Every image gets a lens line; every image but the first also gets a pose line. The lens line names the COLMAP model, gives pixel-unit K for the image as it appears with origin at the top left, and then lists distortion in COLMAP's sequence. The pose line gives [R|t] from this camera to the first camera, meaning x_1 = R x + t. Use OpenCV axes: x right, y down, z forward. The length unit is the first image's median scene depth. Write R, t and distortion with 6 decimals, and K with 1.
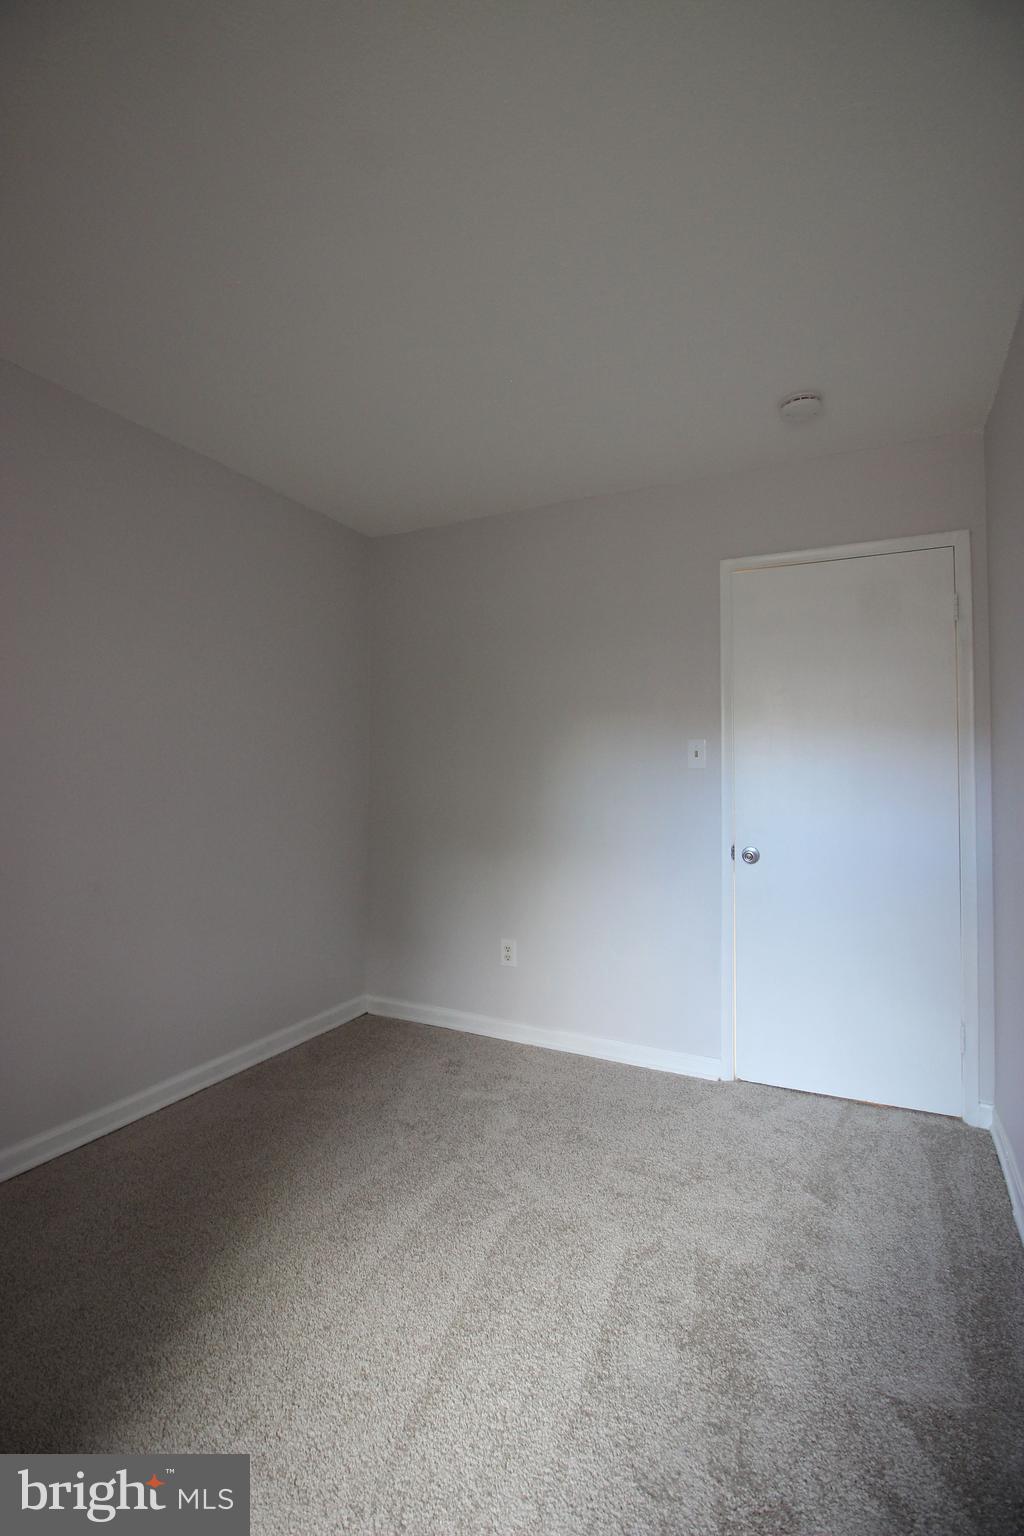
lens RADIAL K [[712.0, 0, 499.3], [0, 712.0, 753.6], [0, 0, 1]] dist [-0.011137, -0.001683]
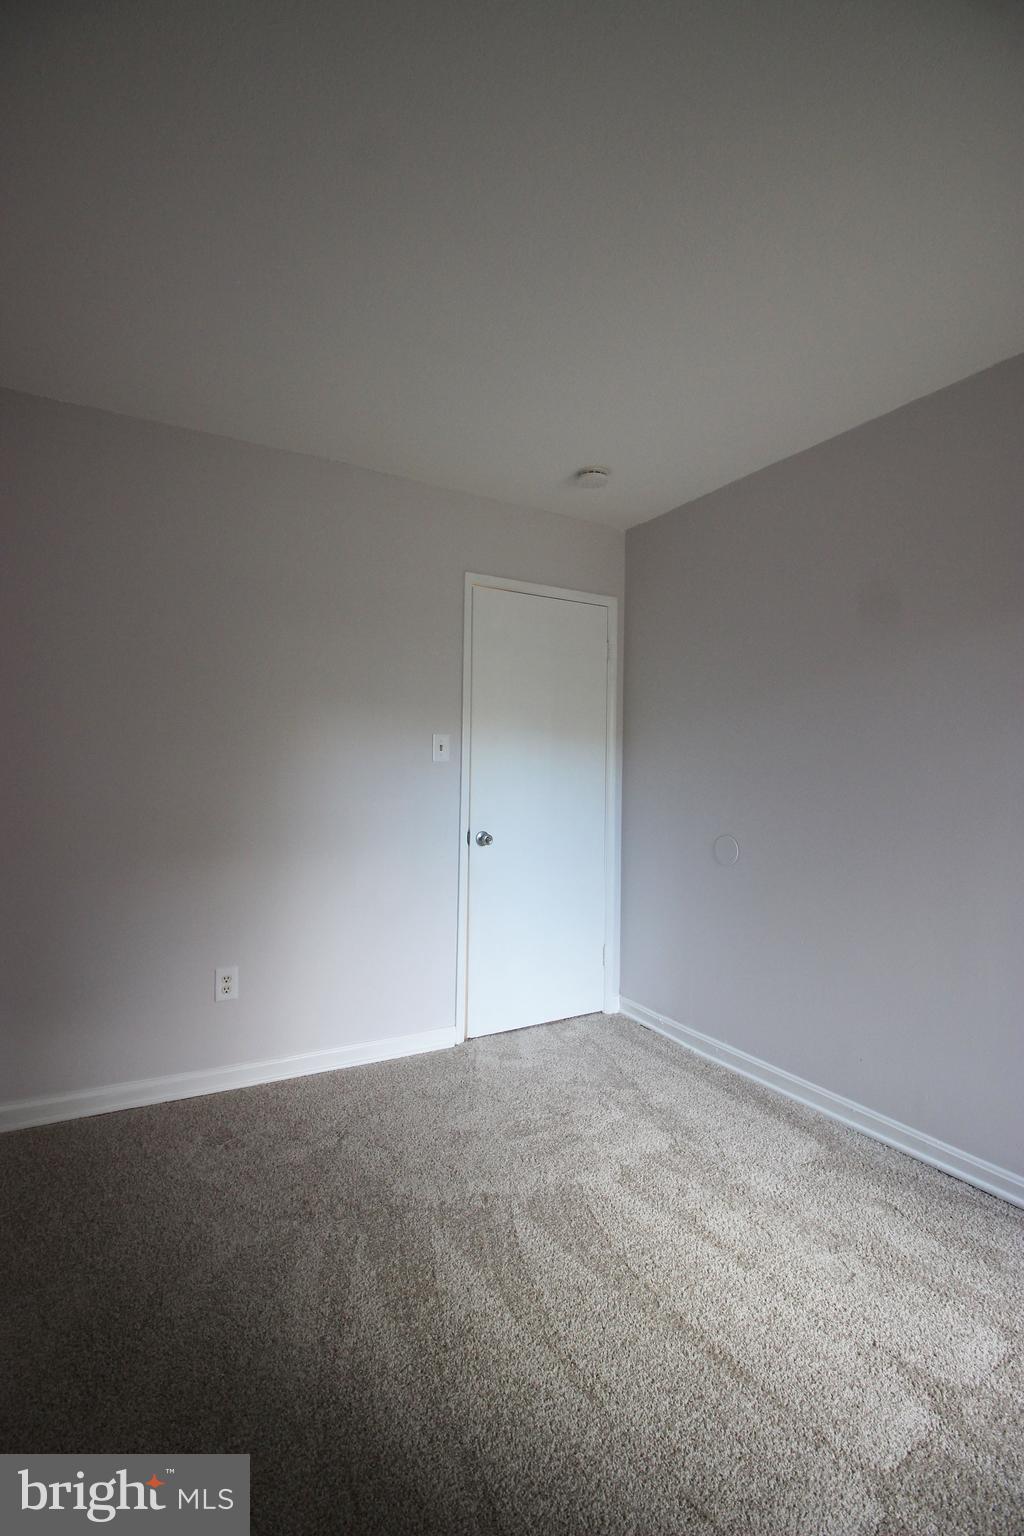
lens RADIAL K [[712.0, 0, 499.3], [0, 712.0, 753.6], [0, 0, 1]] dist [-0.011137, -0.001683]
pose [[0.552529, 0.019589, 0.833263, -0.568895], [-0.037300, 0.999303, 0.001241, 0.004583], [-0.832658, -0.031767, 0.552875, 0.341904]]
